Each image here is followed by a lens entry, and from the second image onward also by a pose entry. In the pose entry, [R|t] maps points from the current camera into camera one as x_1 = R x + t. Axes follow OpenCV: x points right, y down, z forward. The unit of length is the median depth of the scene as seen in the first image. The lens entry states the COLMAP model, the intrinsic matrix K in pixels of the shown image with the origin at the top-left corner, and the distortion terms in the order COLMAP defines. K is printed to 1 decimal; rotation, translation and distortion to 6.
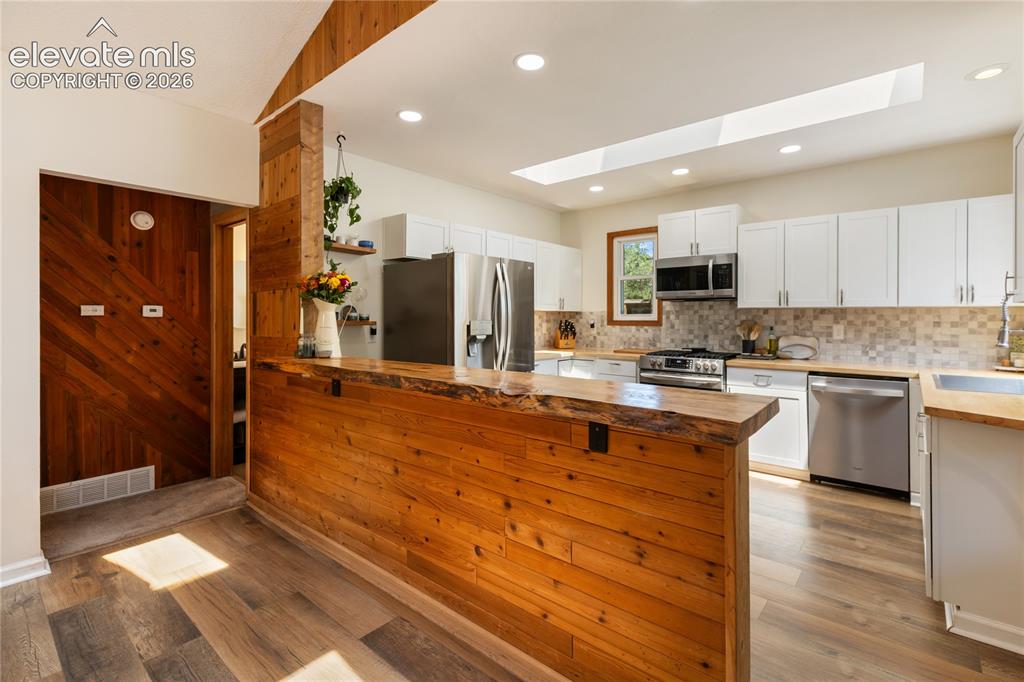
lens RADIAL K [[466.1, 0, 519.7], [0, 466.1, 318.5], [0, 0, 1]] dist [0.001377, -0.000192]
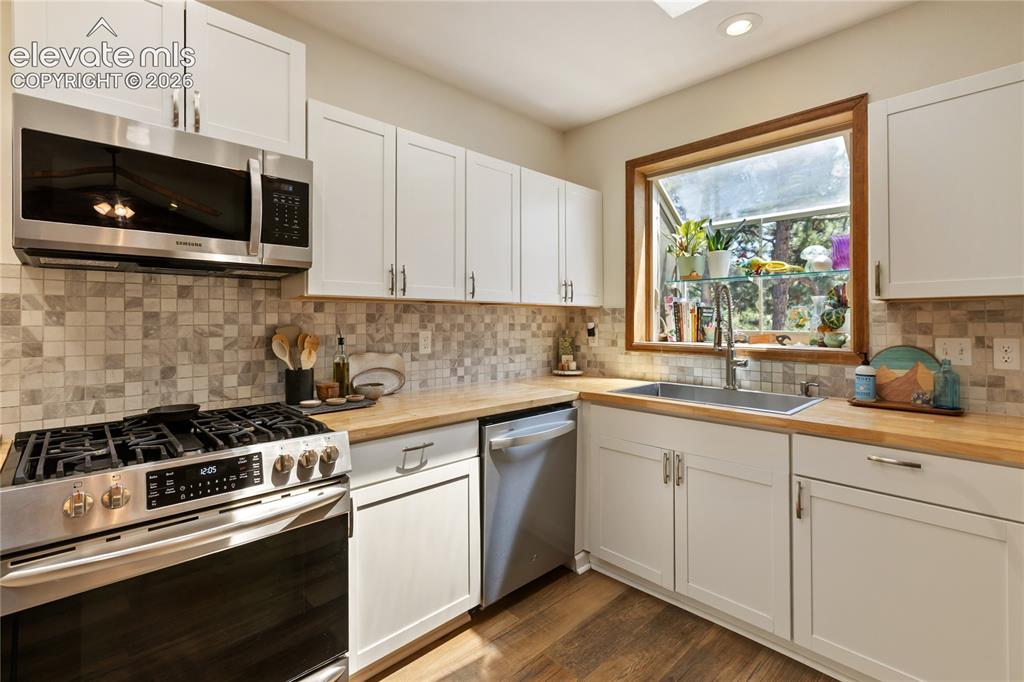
lens RADIAL K [[466.2, 0, 510.6], [0, 466.2, 317.8], [0, 0, 1]] dist [0.003380, 0.000496]
pose [[0.110166, 0.005076, 0.993900, 0.087808], [0.007175, 0.999957, -0.005902, 0.001237], [-0.993887, 0.007782, 0.110125, 0.915746]]
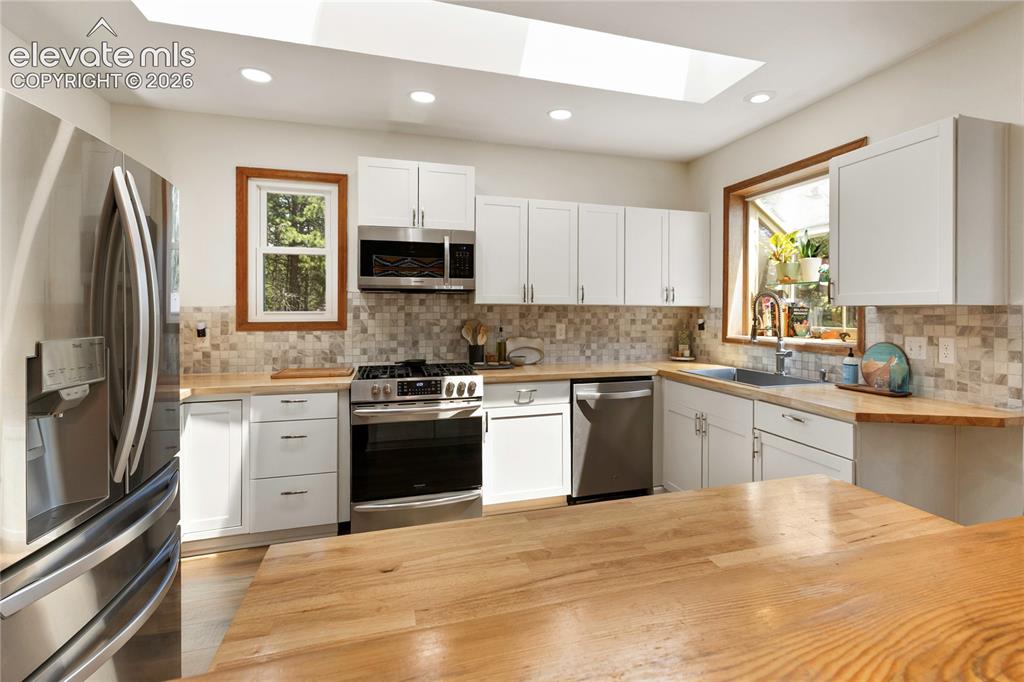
lens RADIAL K [[506.3, 0, 553.5], [0, 506.3, 309.0], [0, 0, 1]] dist [0.000590, 0.000042]
pose [[0.530602, 0.001872, 0.847619, -0.193695], [0.002799, 0.999988, -0.003961, -0.012903], [-0.847617, 0.004474, 0.530590, 0.537354]]
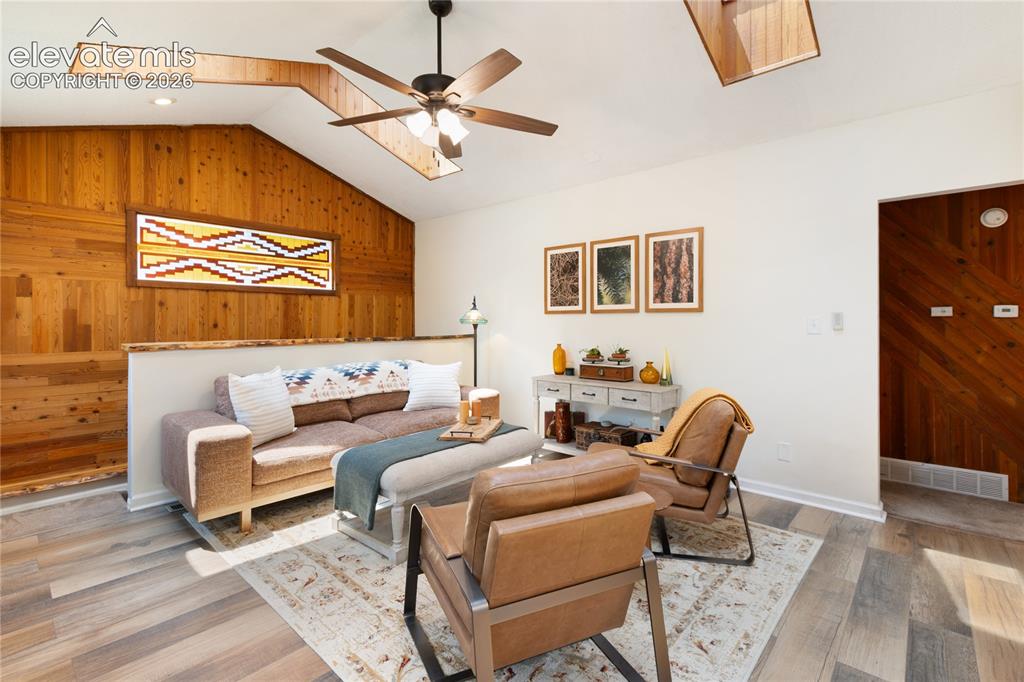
lens RADIAL K [[466.1, 0, 519.7], [0, 466.1, 318.5], [0, 0, 1]] dist [0.001377, -0.000192]
pose [[-0.023121, -0.008261, -0.999699, 0.172465], [-0.003784, 0.999959, -0.008176, 0.010150], [0.999726, 0.003594, -0.023151, 0.036712]]
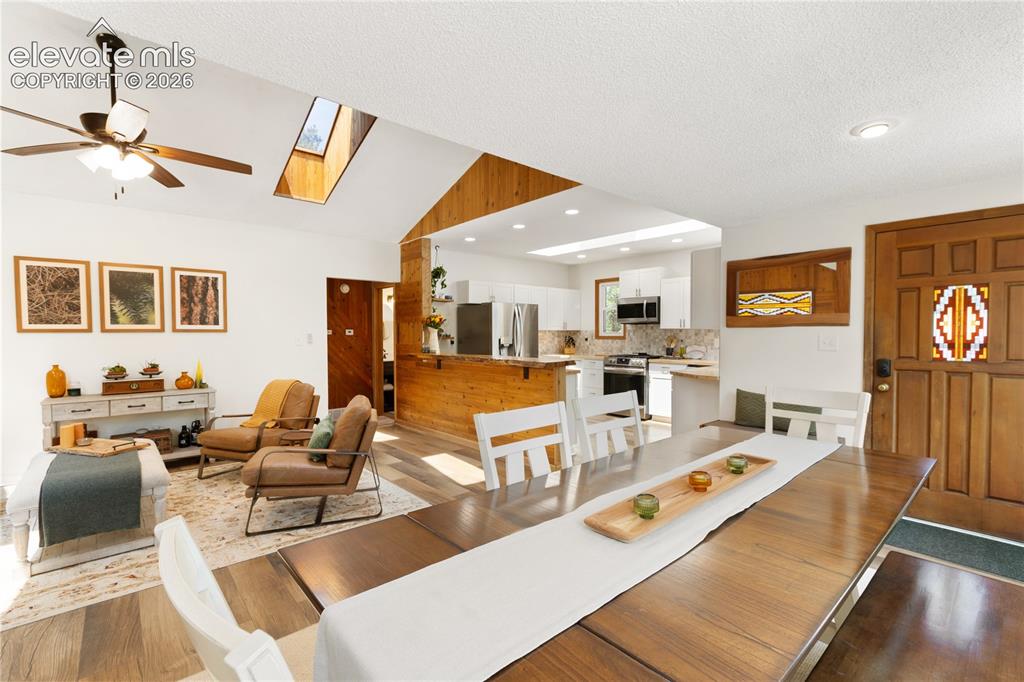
lens RADIAL K [[454.0, 0, 512.0], [0, 454.0, 341.0], [0, 0, 1]] dist [0.000862, 0.000041]
pose [[0.987862, -0.000158, -0.155335, 0.227234], [0.002739, 0.999862, 0.016399, -0.007610], [0.155311, -0.016625, 0.987726, -0.839435]]
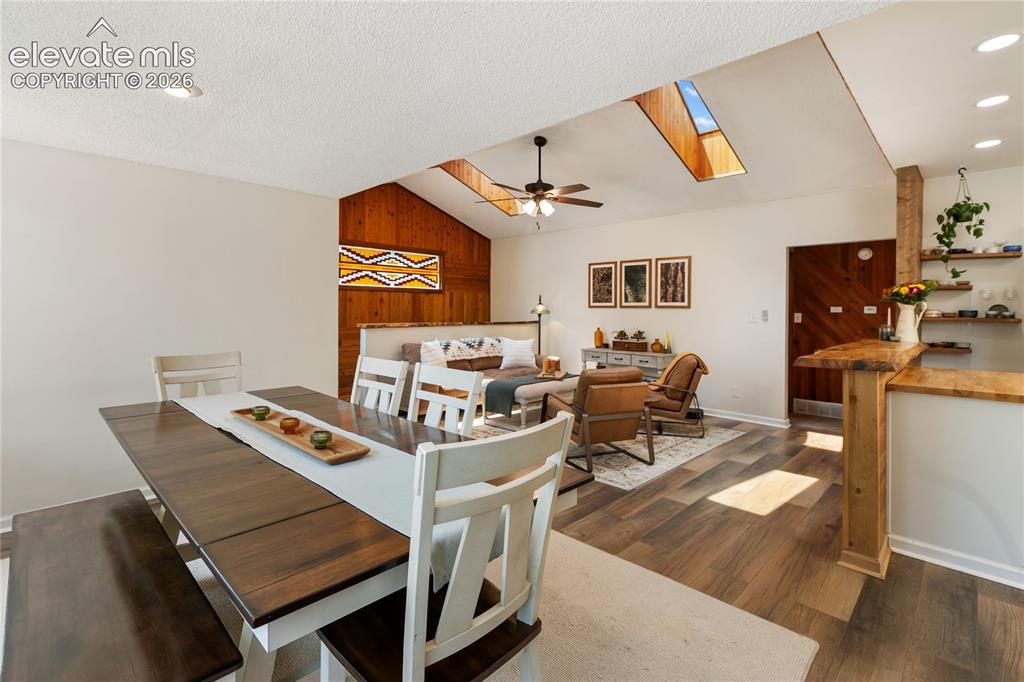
lens RADIAL K [[472.4, 0, 517.8], [0, 472.4, 310.8], [0, 0, 1]] dist [0.000528, -0.000202]
pose [[-0.072090, 0.001304, -0.997397, 0.870529], [-0.012380, 0.999921, 0.002202, -0.001474], [0.997321, 0.012506, -0.072068, -0.077864]]
